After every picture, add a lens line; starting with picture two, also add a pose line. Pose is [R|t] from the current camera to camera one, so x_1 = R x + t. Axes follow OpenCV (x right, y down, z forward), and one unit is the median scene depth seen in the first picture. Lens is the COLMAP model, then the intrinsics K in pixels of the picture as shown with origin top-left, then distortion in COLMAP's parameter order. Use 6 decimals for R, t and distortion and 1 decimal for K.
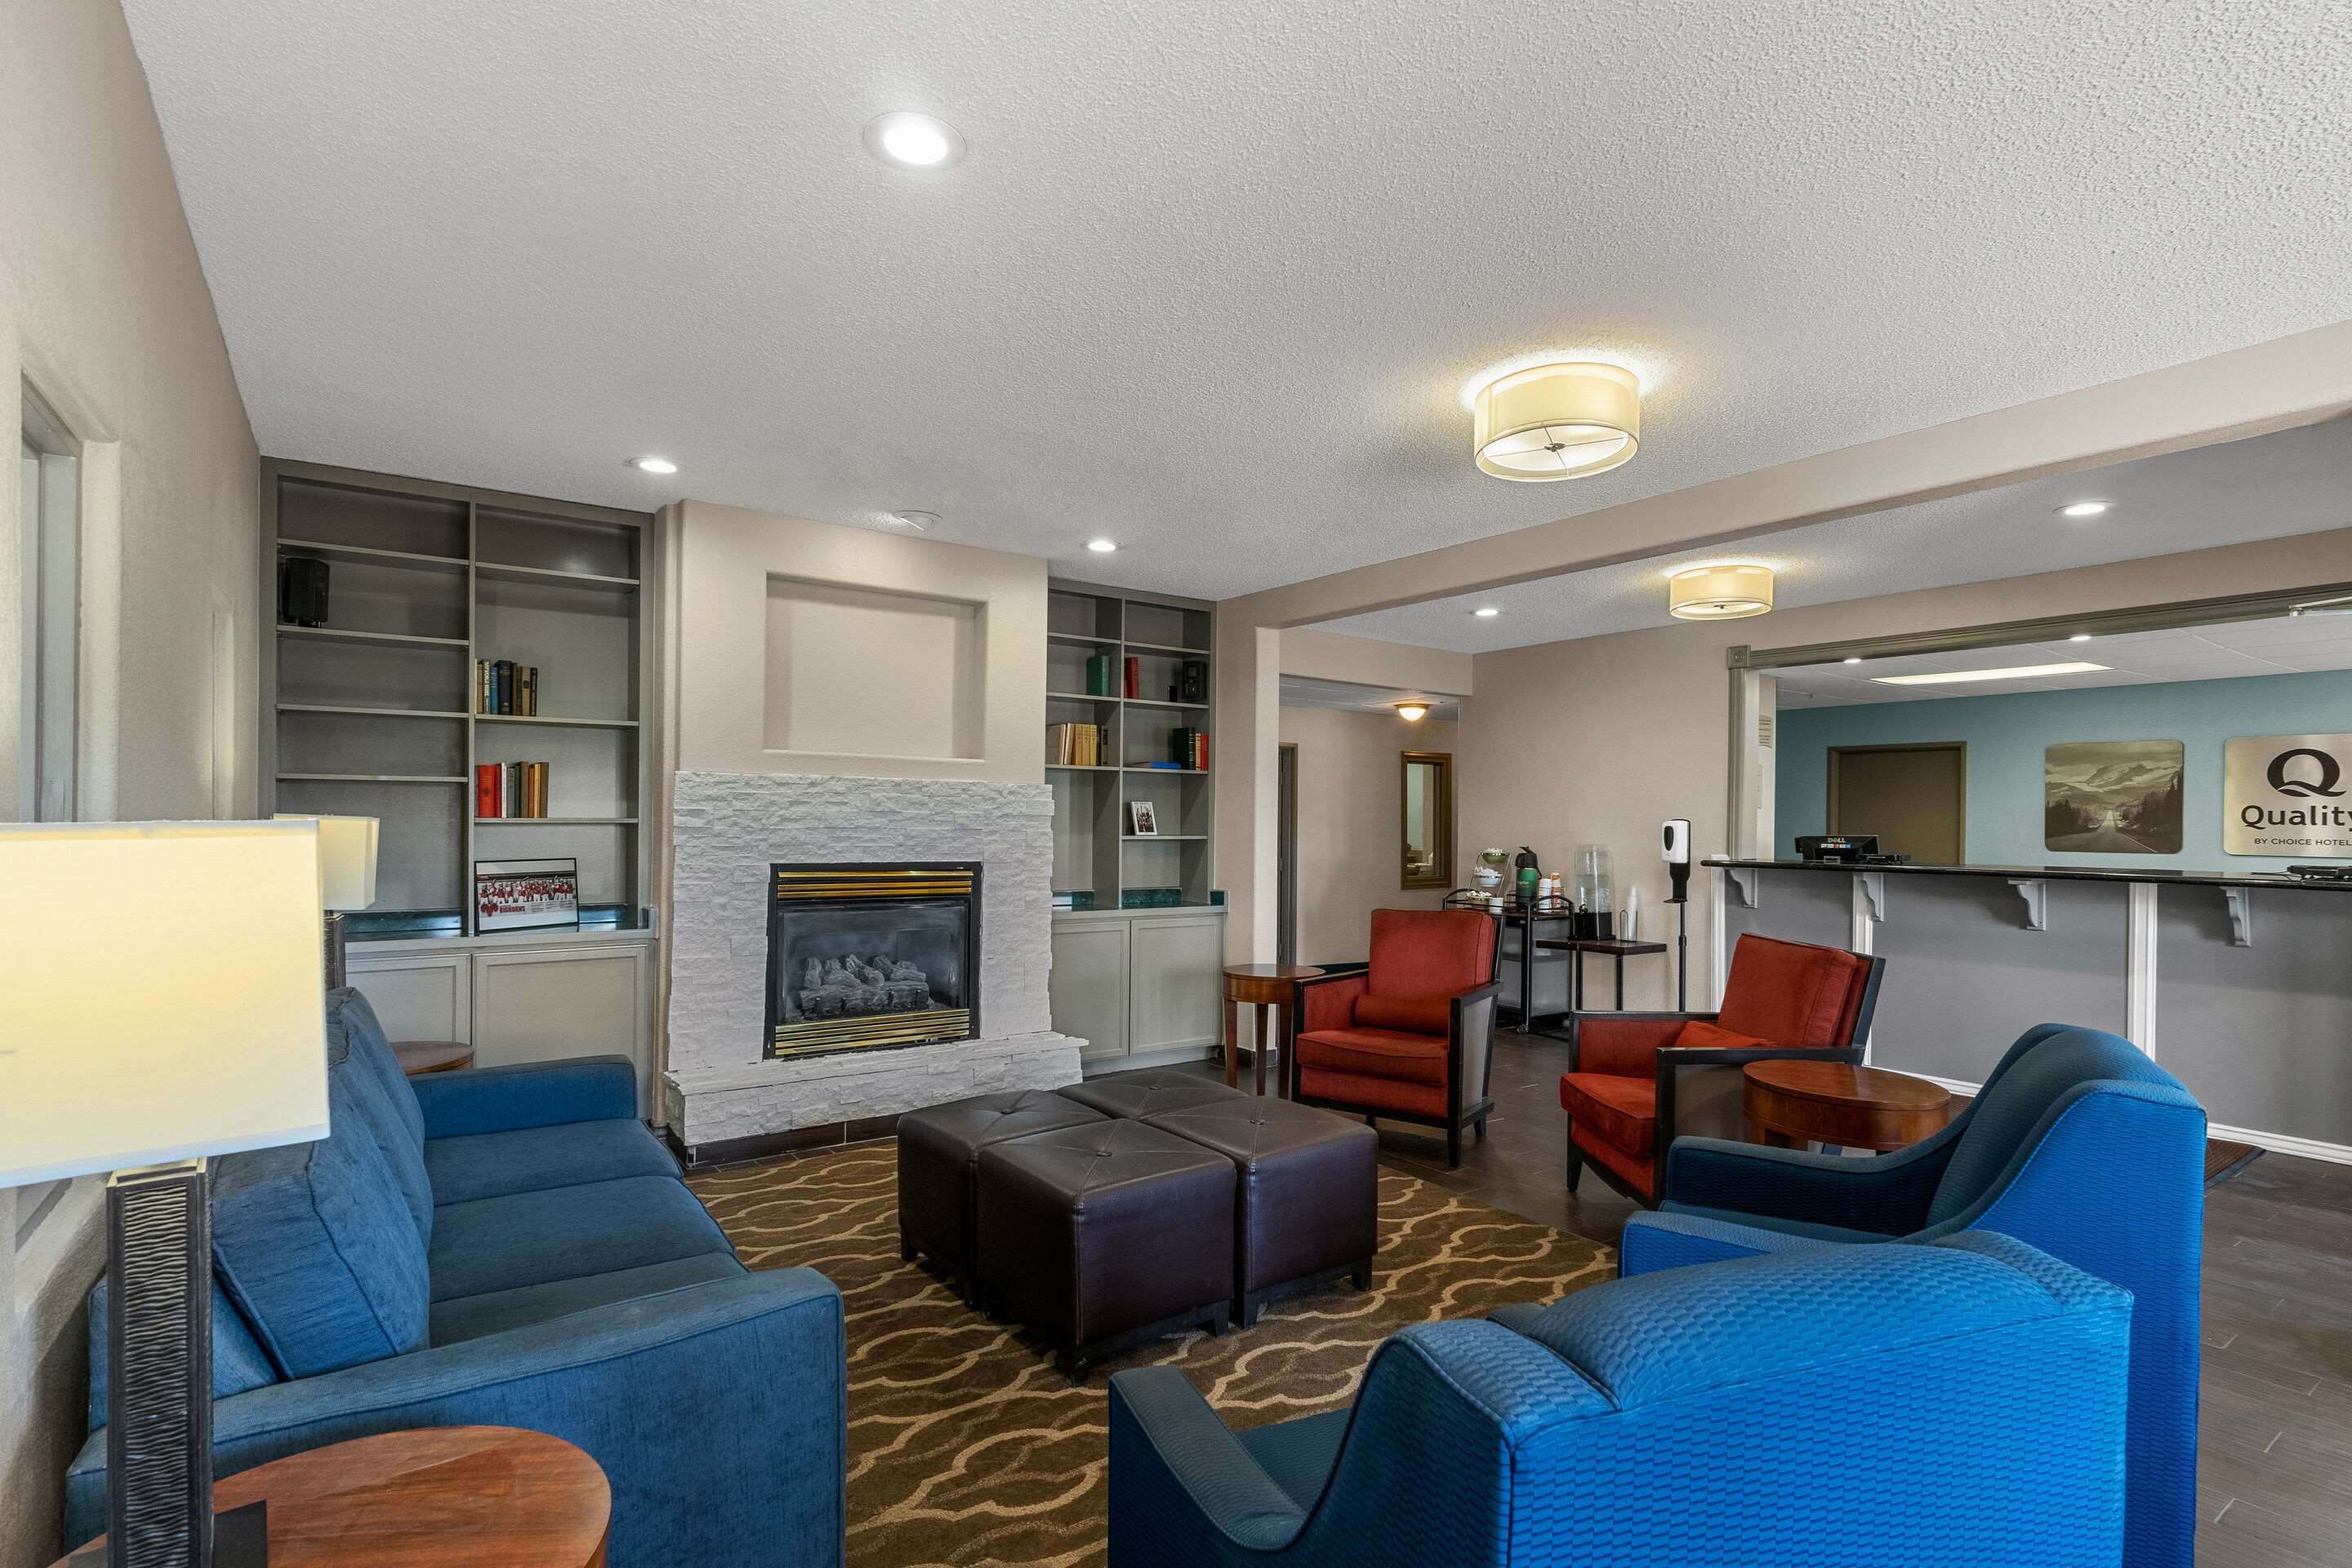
lens RADIAL K [[1172.4, 0, 1151.9], [0, 1172.4, 825.2], [0, 0, 1]] dist [0.000555, 0.000550]
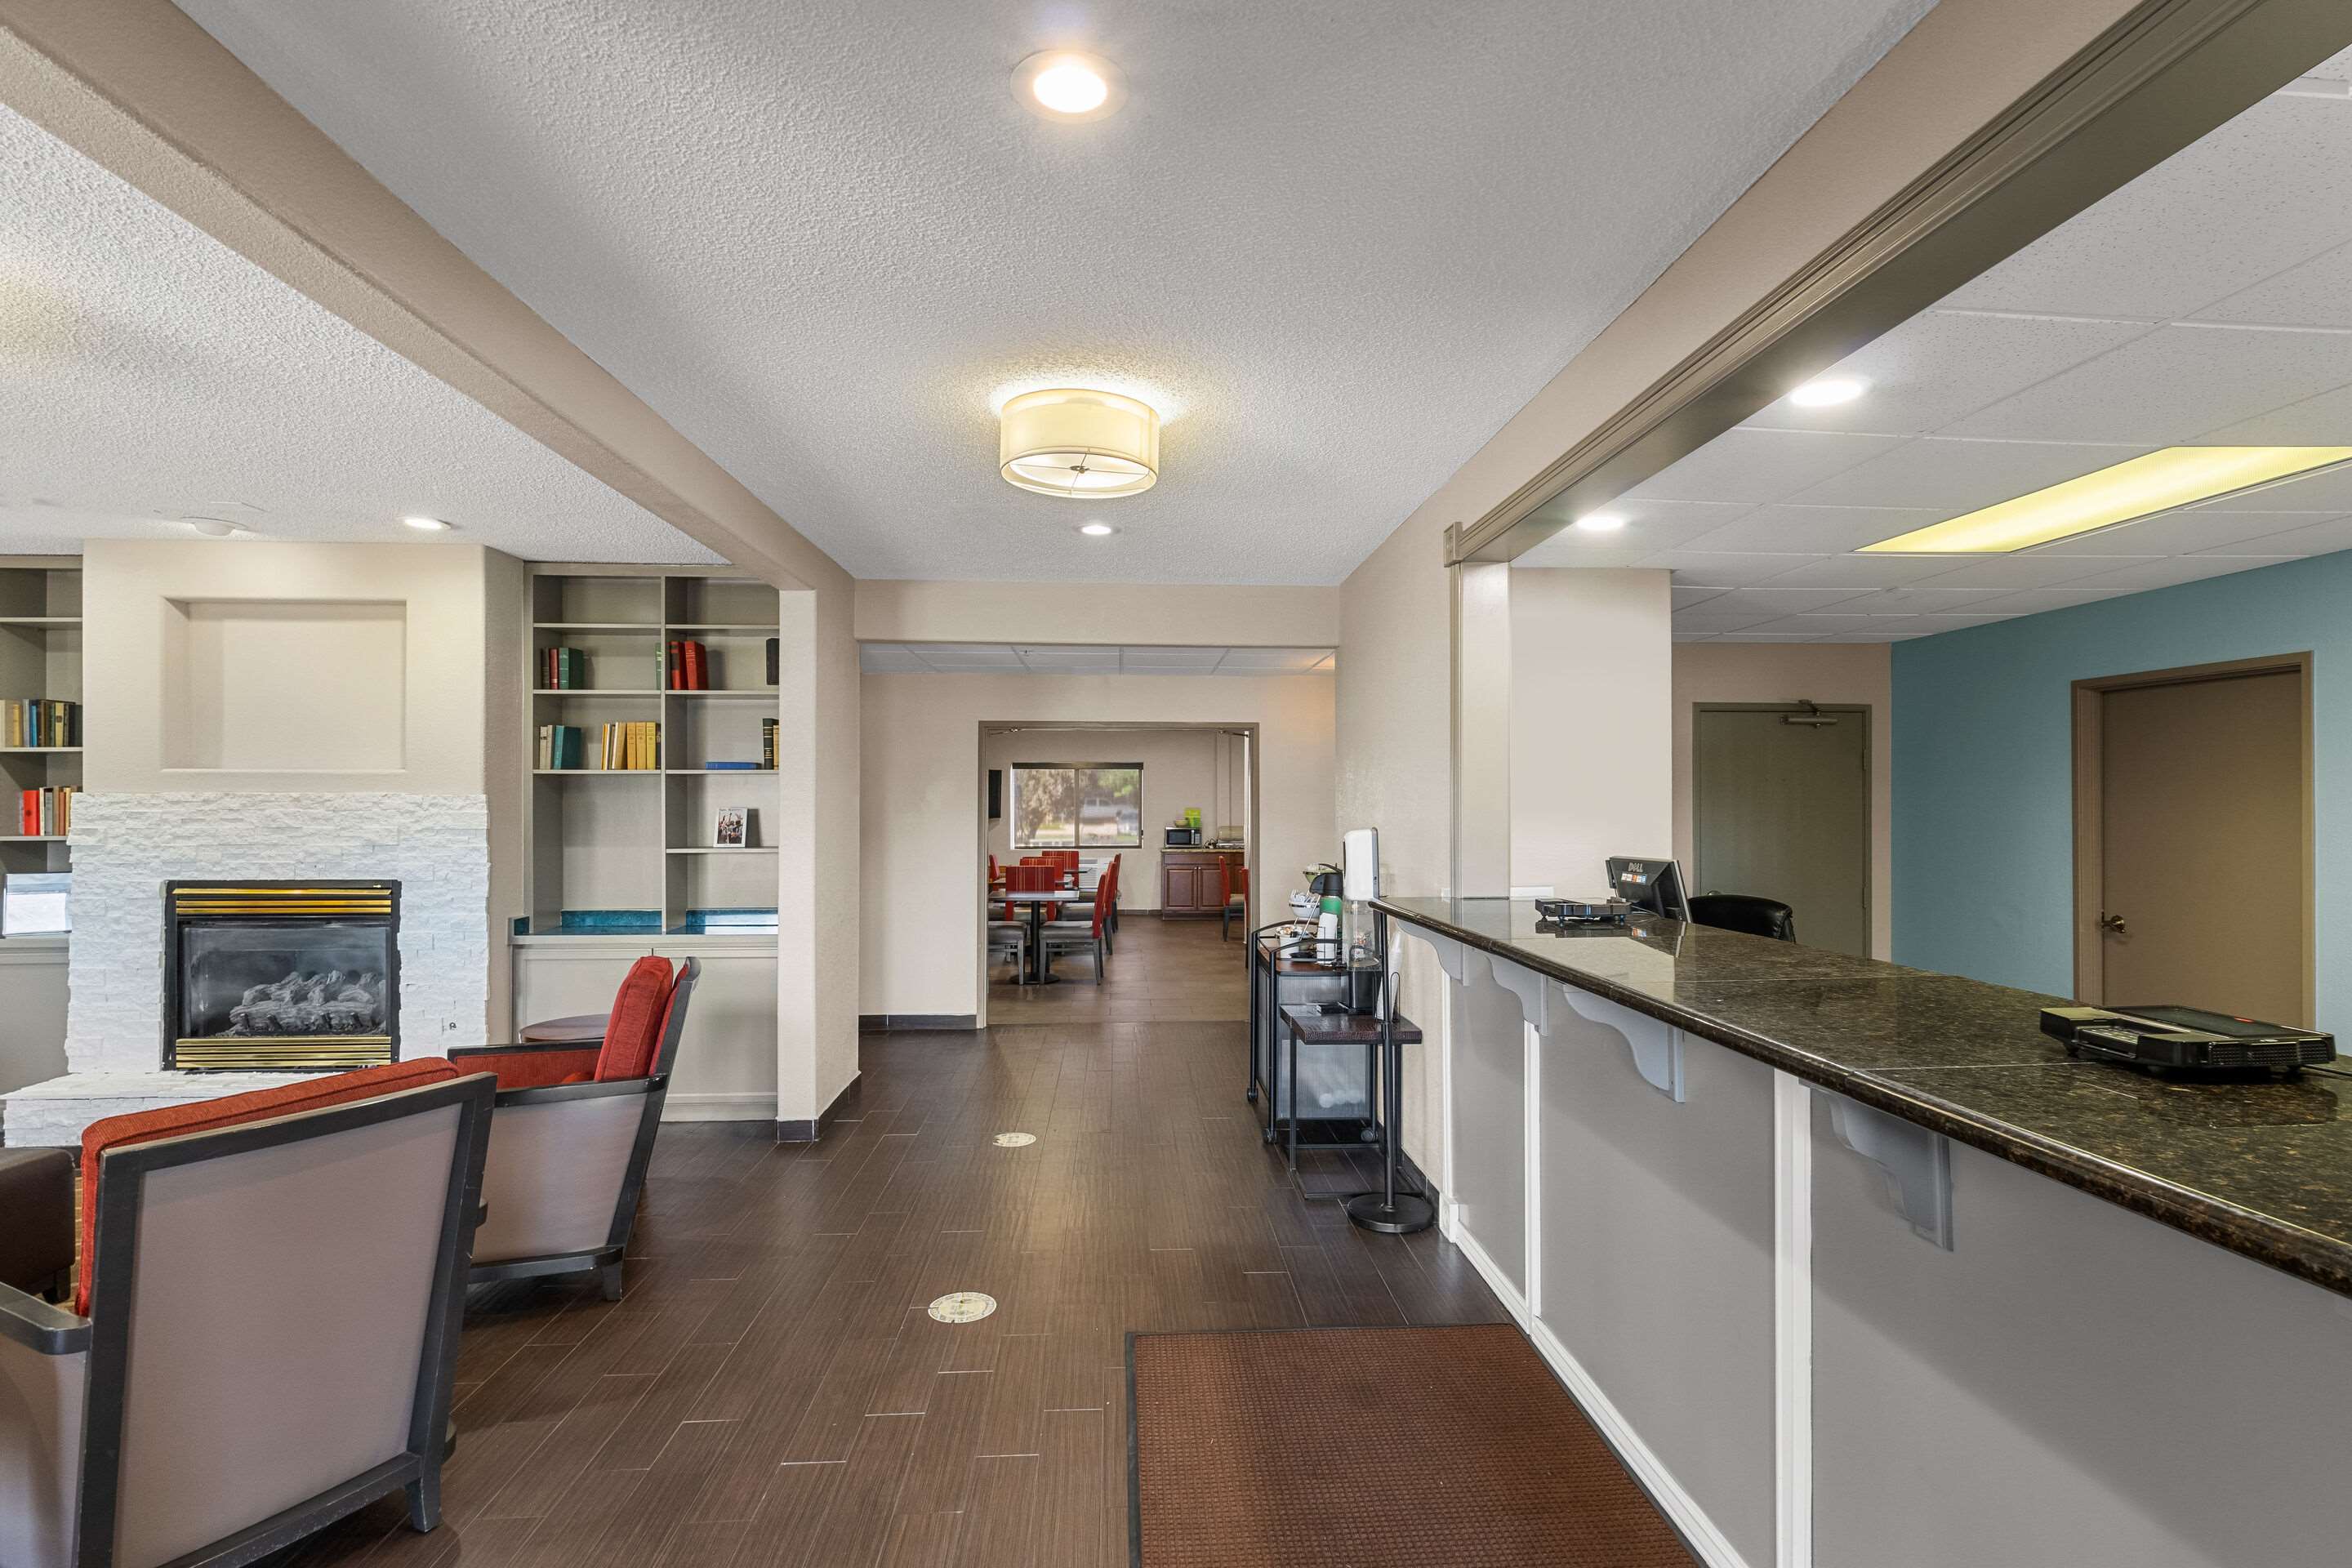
lens RADIAL K [[1172.4, 0, 1193.0], [0, 1172.4, 778.9], [0, 0, 1]] dist [0.000555, 0.000550]
pose [[0.839884, -0.022103, -0.542315, 0.709208], [0.008730, 0.999591, -0.027219, -0.014325], [0.542695, 0.018126, 0.839734, 0.445580]]
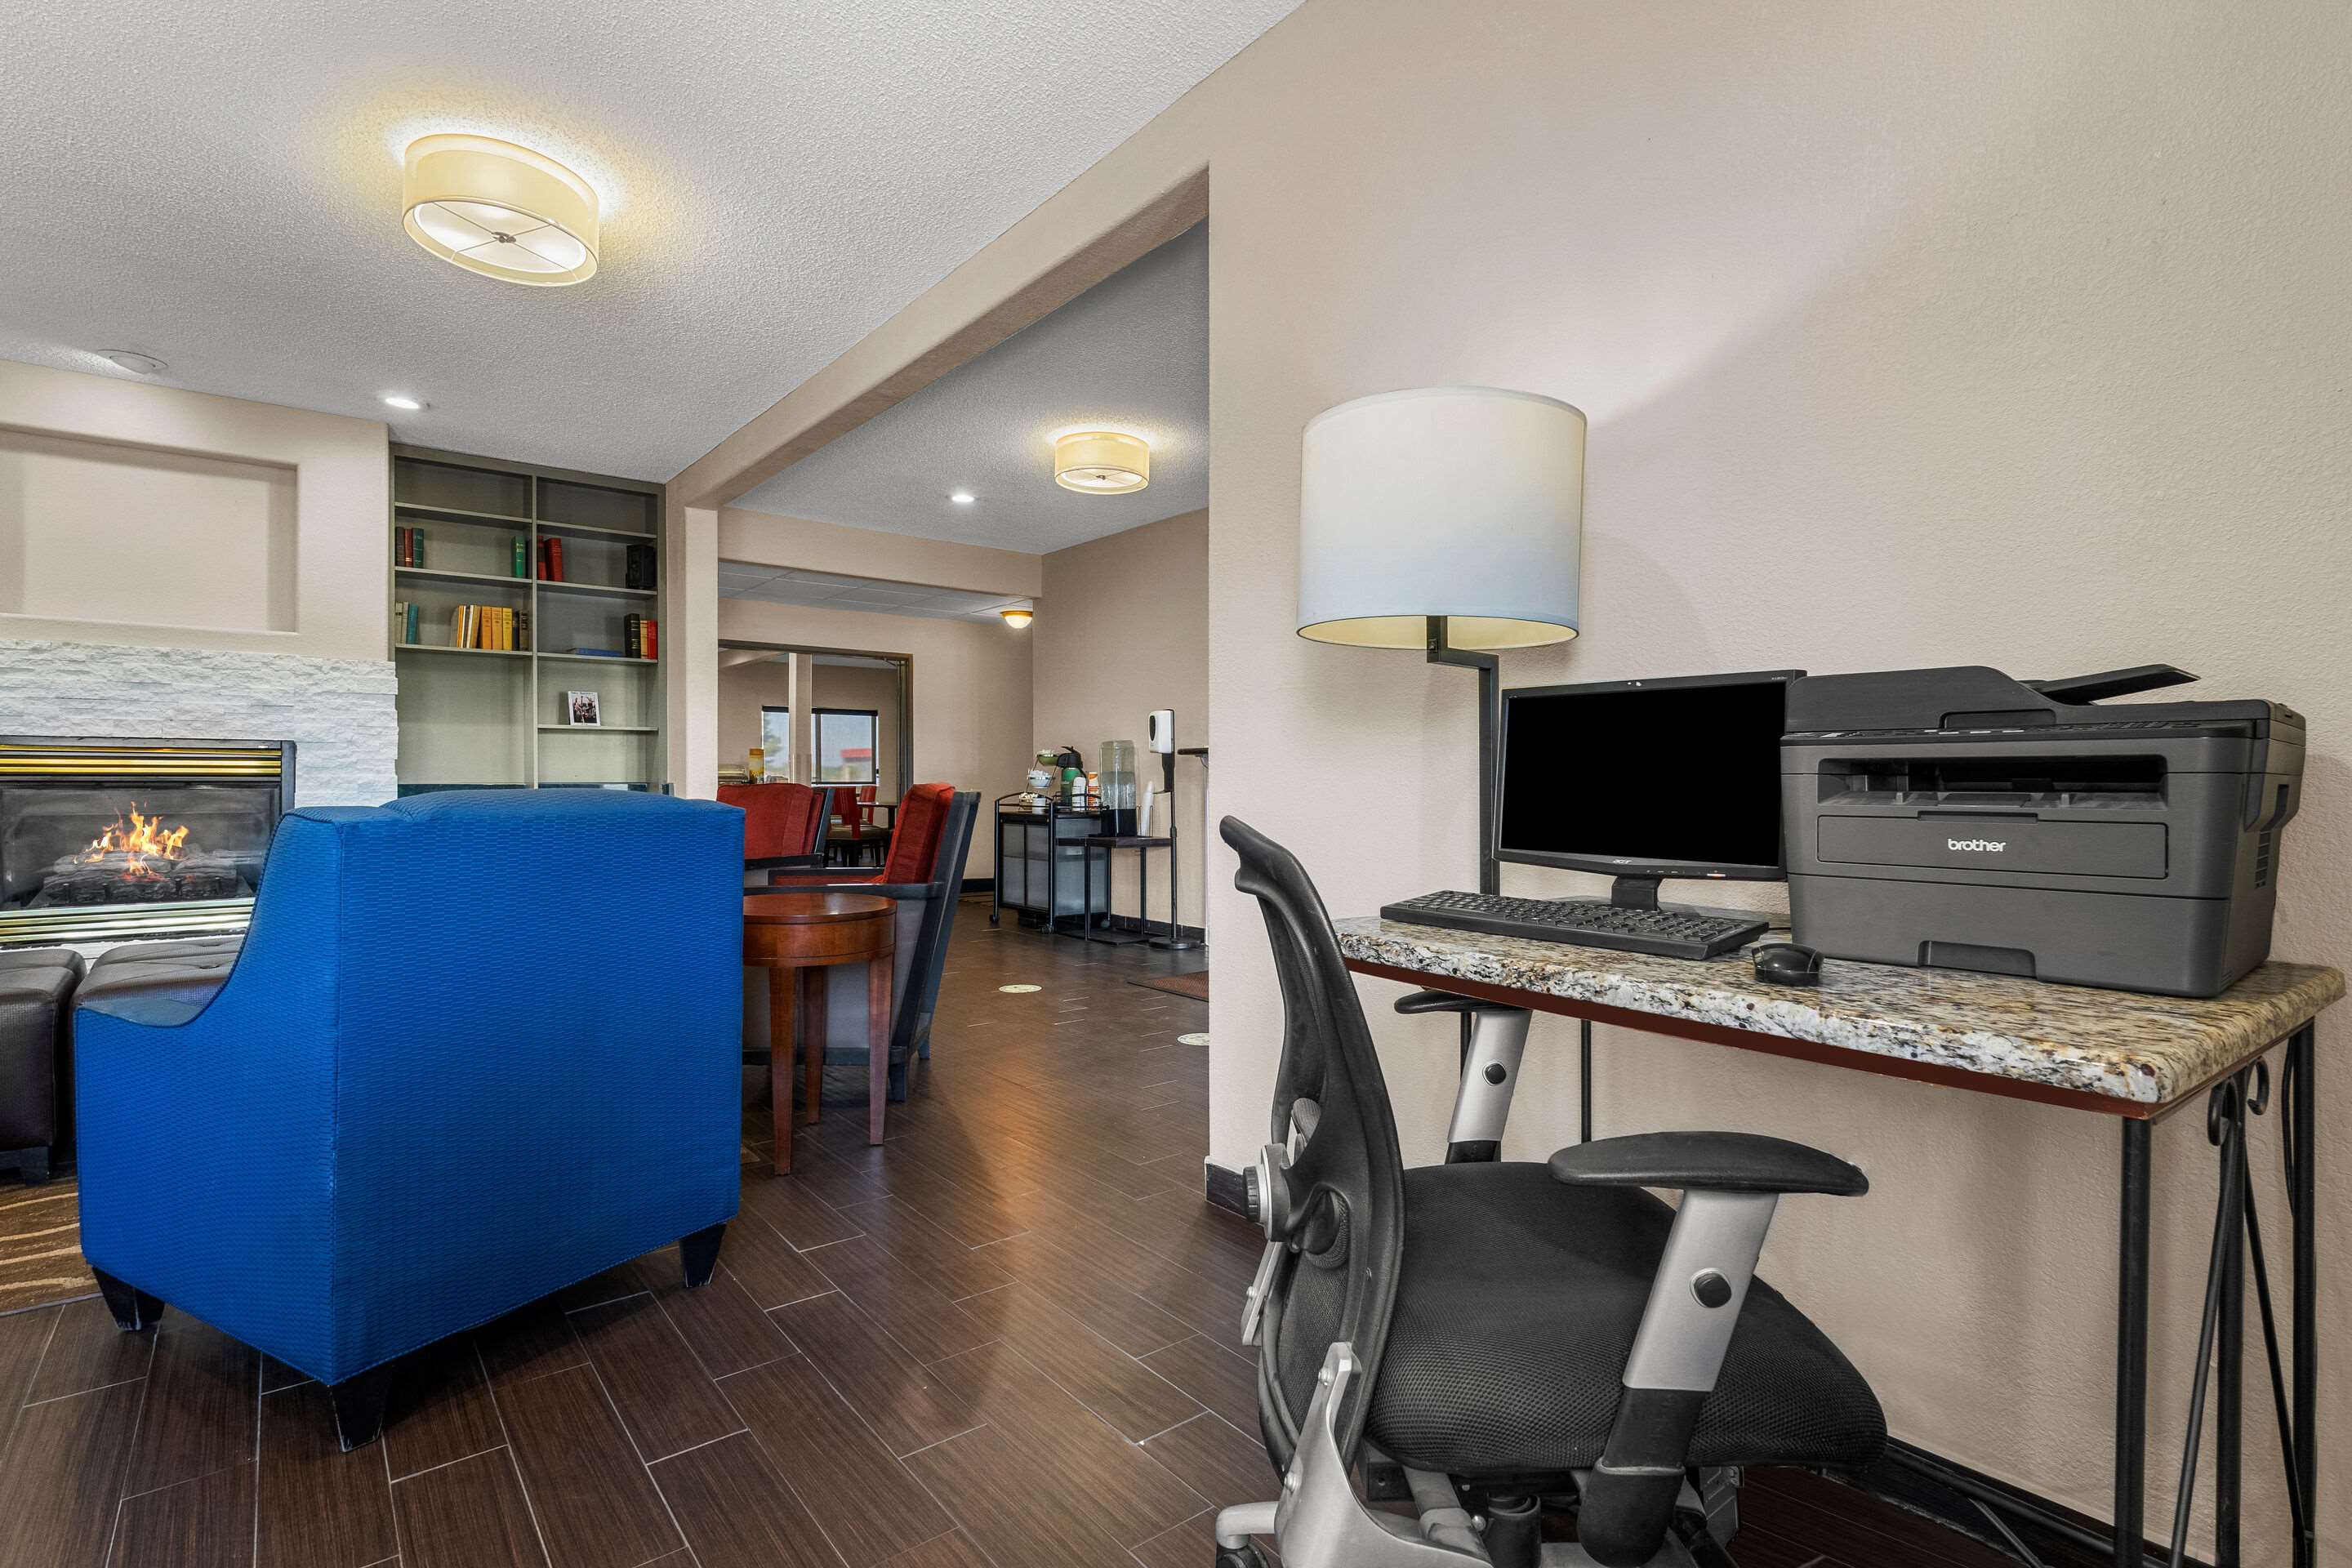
lens RADIAL K [[1172.4, 0, 1181.0], [0, 1172.4, 779.7], [0, 0, 1]] dist [0.000555, 0.000550]
pose [[0.997855, -0.011741, 0.064407, 0.400084], [0.012060, 0.999917, -0.004577, 0.059804], [-0.064348, 0.005344, 0.997913, 0.014744]]
